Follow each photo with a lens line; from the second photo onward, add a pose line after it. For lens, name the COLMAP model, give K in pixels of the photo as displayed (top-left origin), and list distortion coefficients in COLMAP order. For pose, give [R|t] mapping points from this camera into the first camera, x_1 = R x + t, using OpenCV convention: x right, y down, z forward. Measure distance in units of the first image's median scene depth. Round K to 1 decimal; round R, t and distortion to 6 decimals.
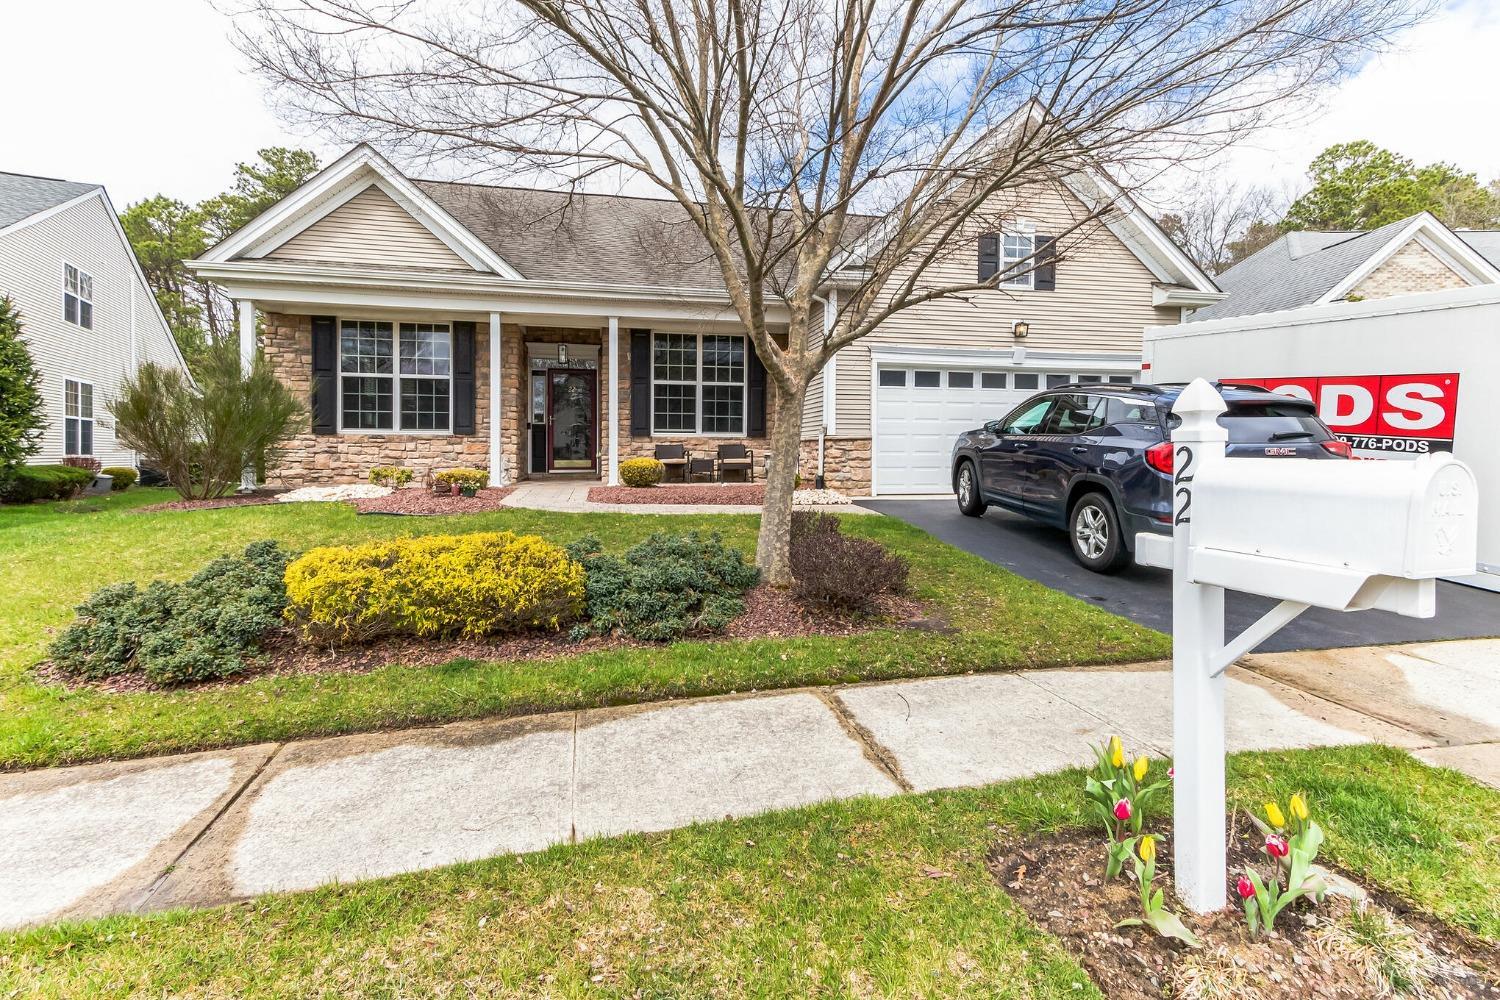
lens RADIAL K [[713.9, 0, 753.5], [0, 713.9, 465.8], [0, 0, 1]] dist [0.026037, 0.000129]
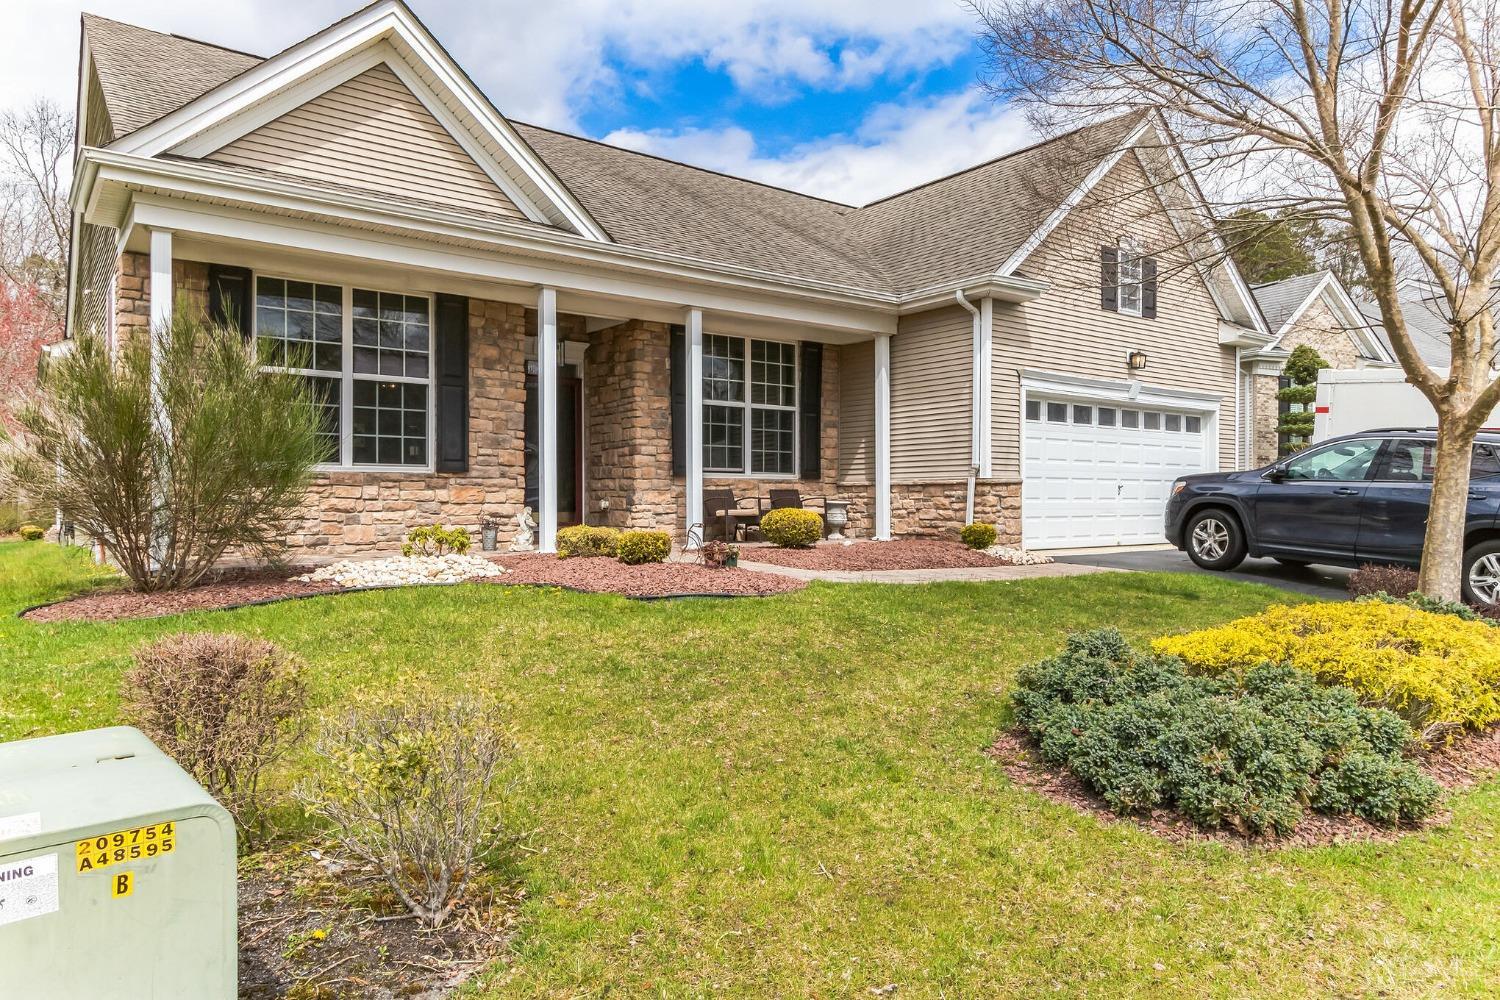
lens RADIAL K [[963.7, 0, 742.4], [0, 963.7, 506.0], [0, 0, 1]] dist [0.022333, -0.015942]
pose [[0.904746, -0.005872, 0.425912, -0.544869], [0.010344, 0.999913, -0.008187, -0.004922], [-0.425827, 0.011813, 0.904728, 0.120603]]
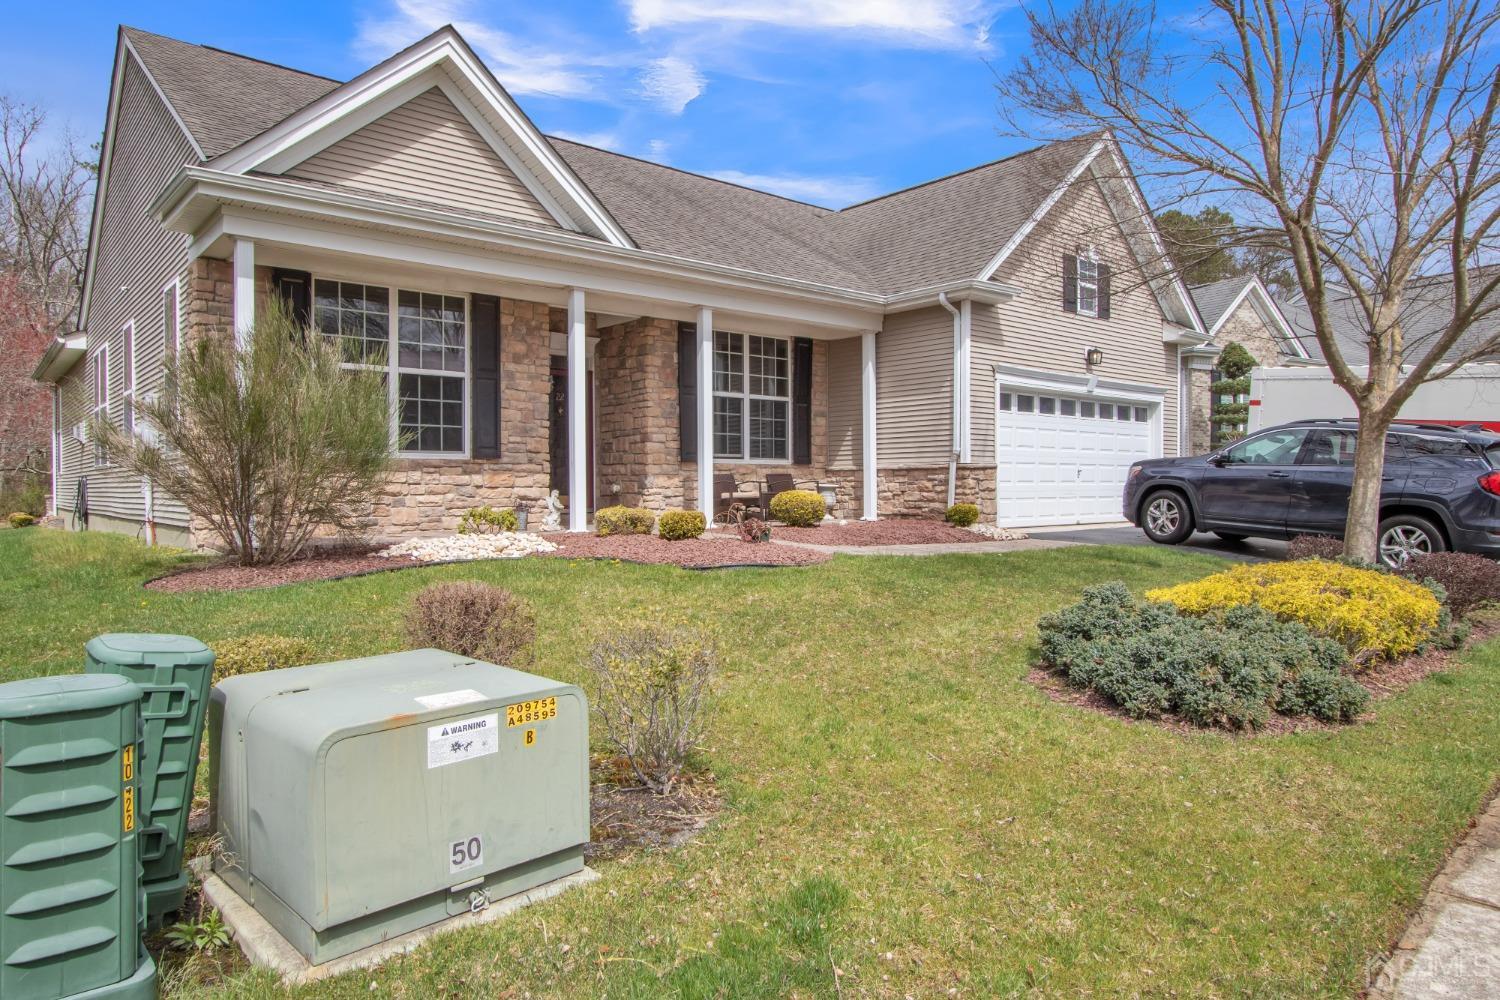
lens RADIAL K [[953.8, 0, 745.0], [0, 953.8, 503.4], [0, 0, 1]] dist [-0.019513, 0.015411]
pose [[0.877631, -0.014900, 0.479106, -0.635359], [0.014534, 0.999884, 0.004472, -0.001924], [-0.479117, 0.003038, 0.877746, 0.080694]]
